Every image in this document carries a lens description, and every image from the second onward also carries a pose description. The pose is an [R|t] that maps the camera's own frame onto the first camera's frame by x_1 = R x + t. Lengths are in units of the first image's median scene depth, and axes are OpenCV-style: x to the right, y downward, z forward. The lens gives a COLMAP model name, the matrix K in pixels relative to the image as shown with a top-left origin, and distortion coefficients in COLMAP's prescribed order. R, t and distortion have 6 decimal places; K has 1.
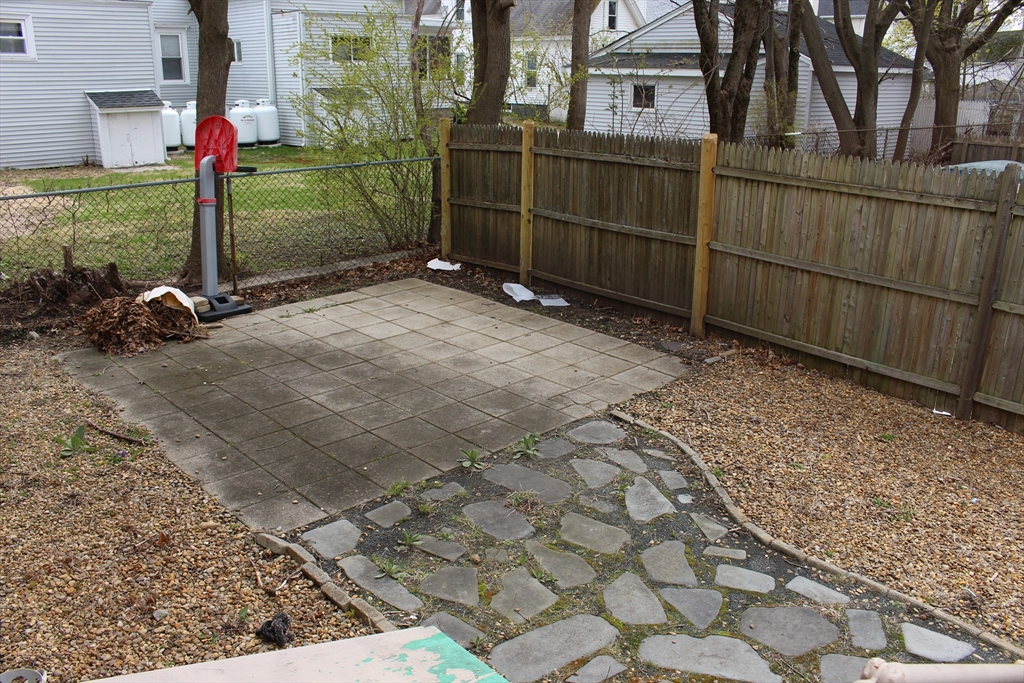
lens RADIAL K [[848.0, 0, 513.4], [0, 848.0, 343.9], [0, 0, 1]] dist [-0.112536, 0.037887]
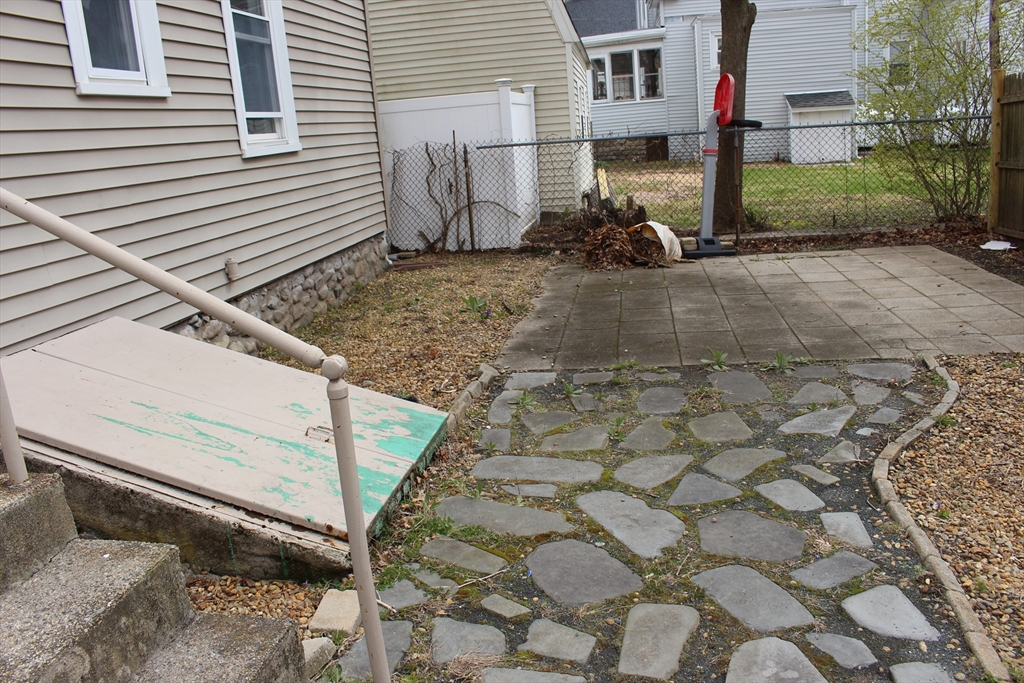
lens RADIAL K [[848.0, 0, 514.0], [0, 848.0, 340.8], [0, 0, 1]] dist [-0.112536, 0.037887]
pose [[0.613989, 0.135906, -0.777526, 0.634089], [-0.167610, 0.985049, 0.039823, 0.127613], [0.771313, 0.105870, 0.627589, 0.228576]]
